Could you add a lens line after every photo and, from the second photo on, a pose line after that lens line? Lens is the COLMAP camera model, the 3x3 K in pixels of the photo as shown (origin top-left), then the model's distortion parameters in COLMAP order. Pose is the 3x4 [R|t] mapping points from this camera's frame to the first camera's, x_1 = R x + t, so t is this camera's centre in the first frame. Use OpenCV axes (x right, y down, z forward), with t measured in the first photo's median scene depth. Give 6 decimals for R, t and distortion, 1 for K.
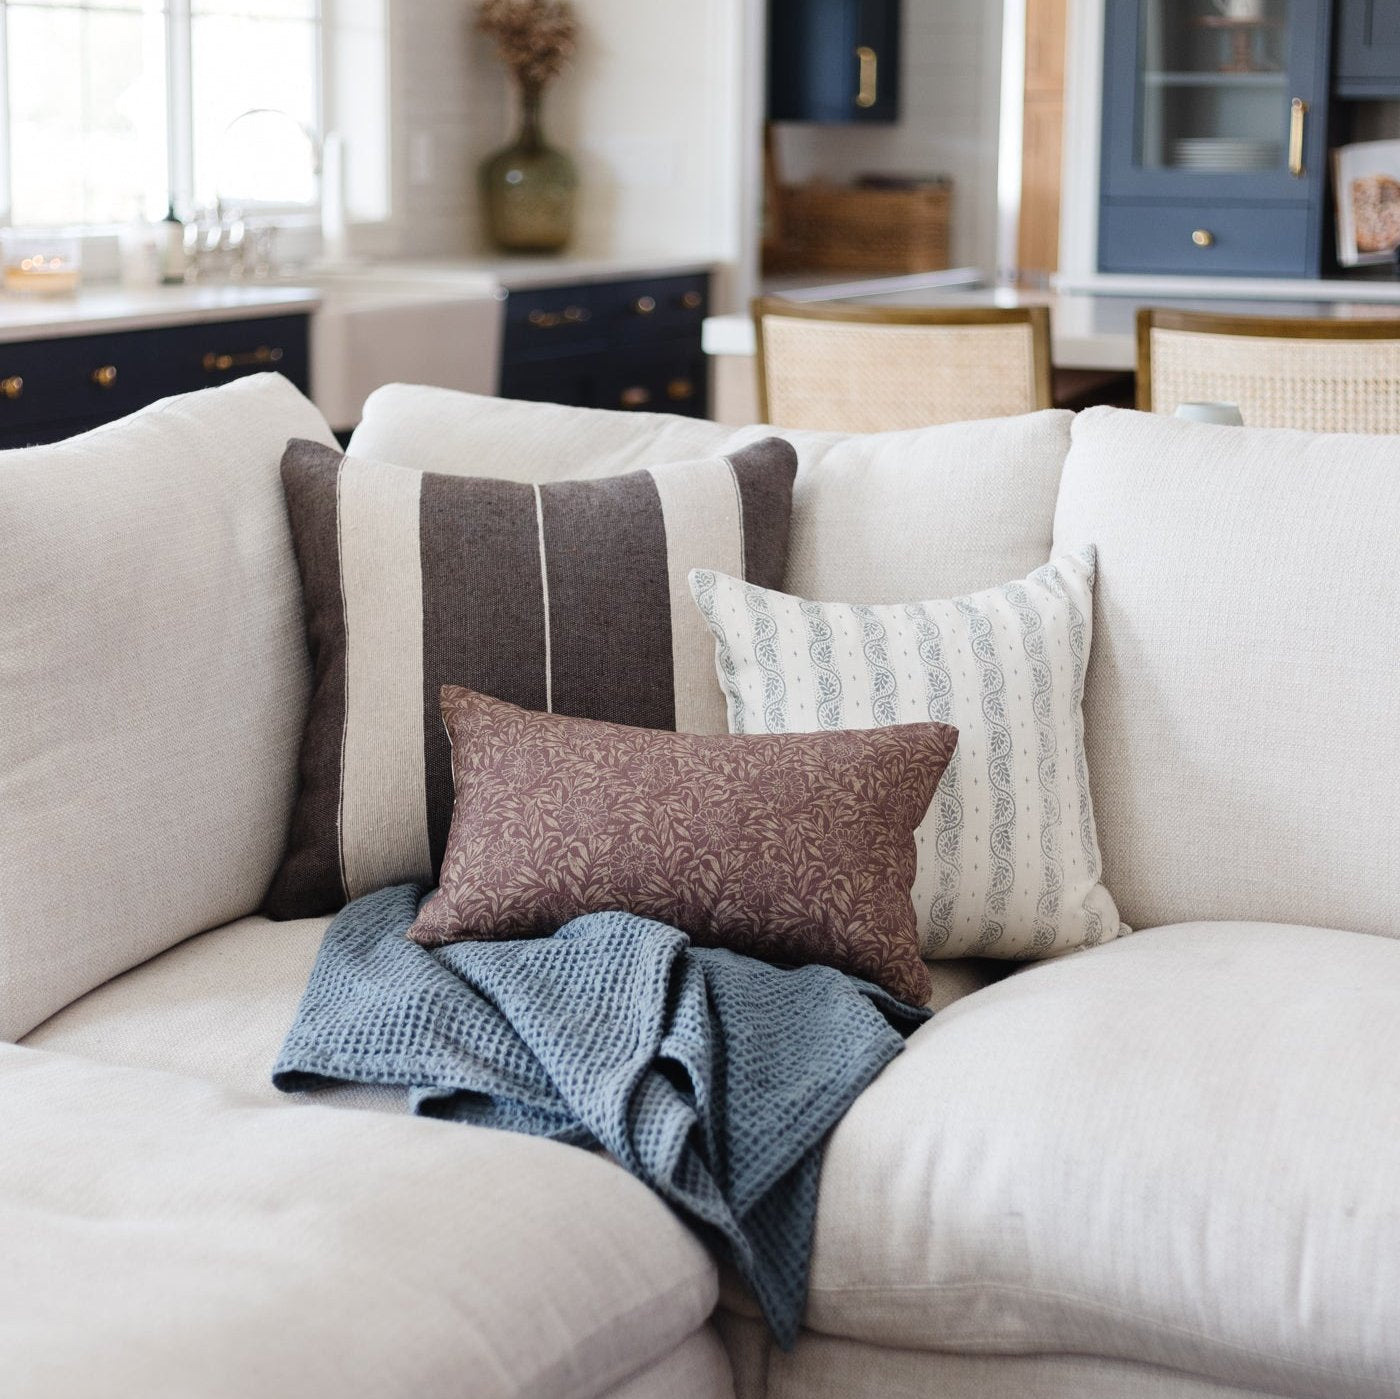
lens RADIAL K [[3159.9, 0, 704.0], [0, 3159.9, 735.8], [0, 0, 1]] dist [0.023421, 0.004690]
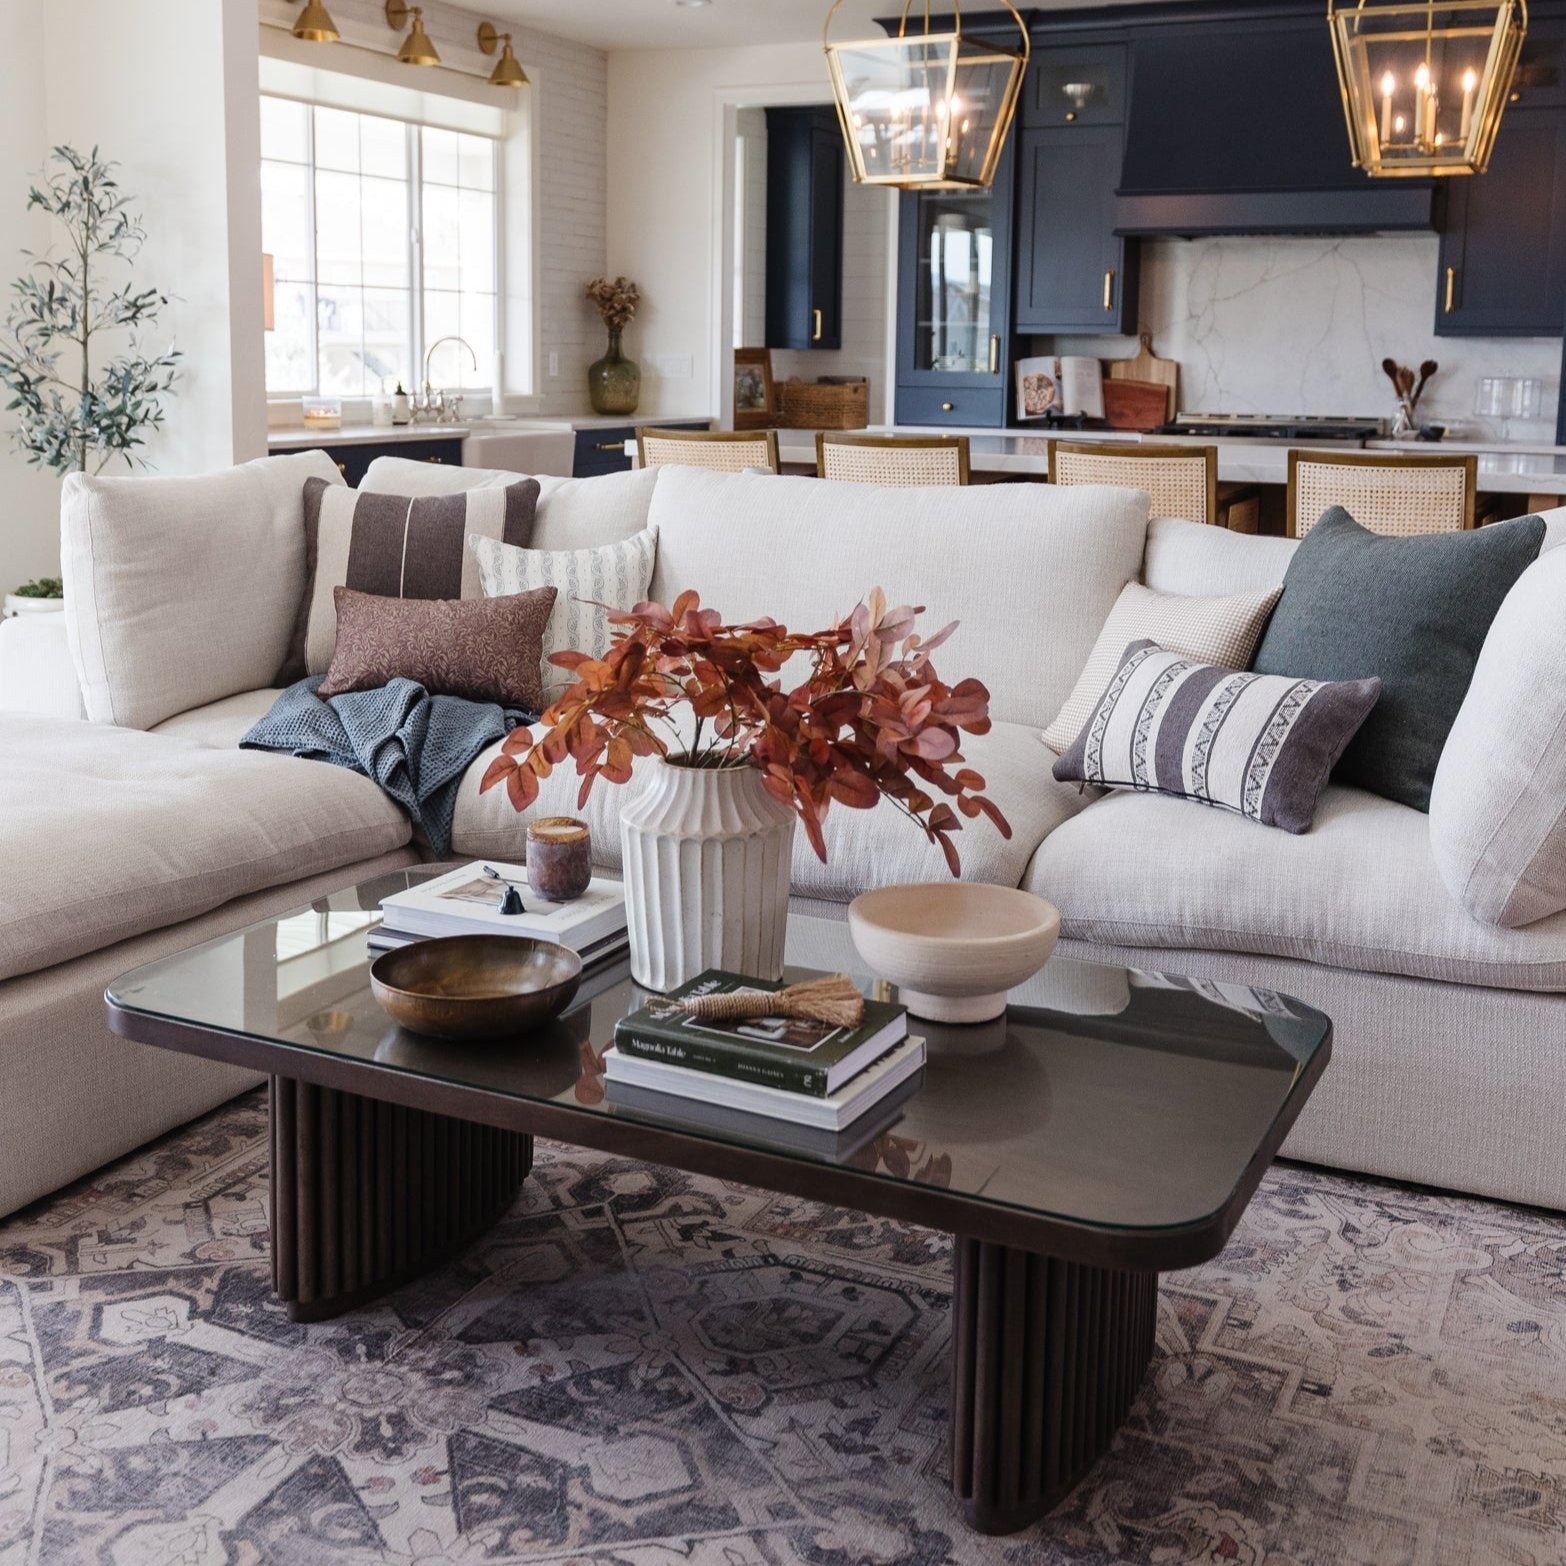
lens RADIAL K [[1825.3, 0, 782.6], [0, 1825.3, 616.5], [0, 0, 1]] dist [0.001212, 0.006315]
pose [[0.999205, 0.009037, -0.038821, 0.305218], [-0.010946, 0.998726, -0.049252, 0.075814], [0.038326, 0.049637, 0.998032, -0.302842]]
